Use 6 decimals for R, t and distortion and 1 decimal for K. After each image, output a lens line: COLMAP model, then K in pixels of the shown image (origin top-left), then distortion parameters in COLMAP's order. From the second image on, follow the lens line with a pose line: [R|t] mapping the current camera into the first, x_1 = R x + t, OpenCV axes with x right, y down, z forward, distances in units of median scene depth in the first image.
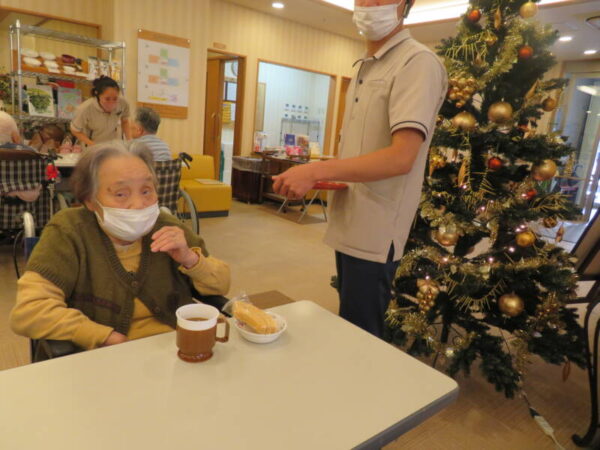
lens RADIAL K [[442.6, 0, 298.9], [0, 442.6, 225.3], [0, 0, 1]] dist [0.006433, 0.019700]
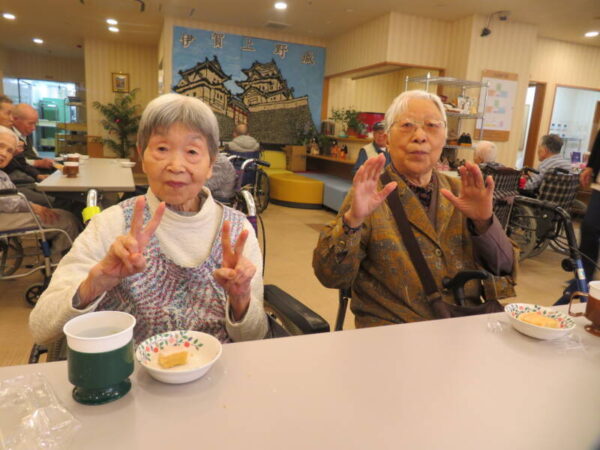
lens RADIAL K [[442.6, 0, 300.5], [0, 442.6, 225.1], [0, 0, 1]] dist [0.006433, 0.019700]
pose [[0.947334, 0.029646, -0.318872, -0.407863], [-0.043768, 0.998349, -0.037210, 0.049325], [0.317242, 0.049206, 0.947067, -0.277046]]
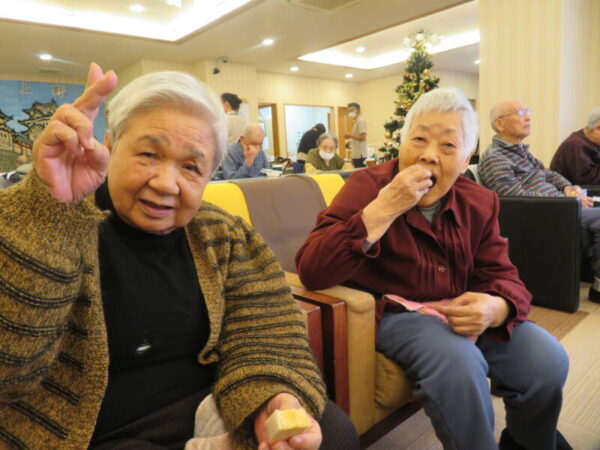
lens RADIAL K [[442.6, 0, 299.6], [0, 442.6, 223.2], [0, 0, 1]] dist [0.006433, 0.019700]
pose [[0.987982, -0.153806, 0.015329, -0.154987], [0.154527, 0.985120, -0.075236, 0.183730], [-0.003530, 0.076701, 0.997048, -0.588610]]
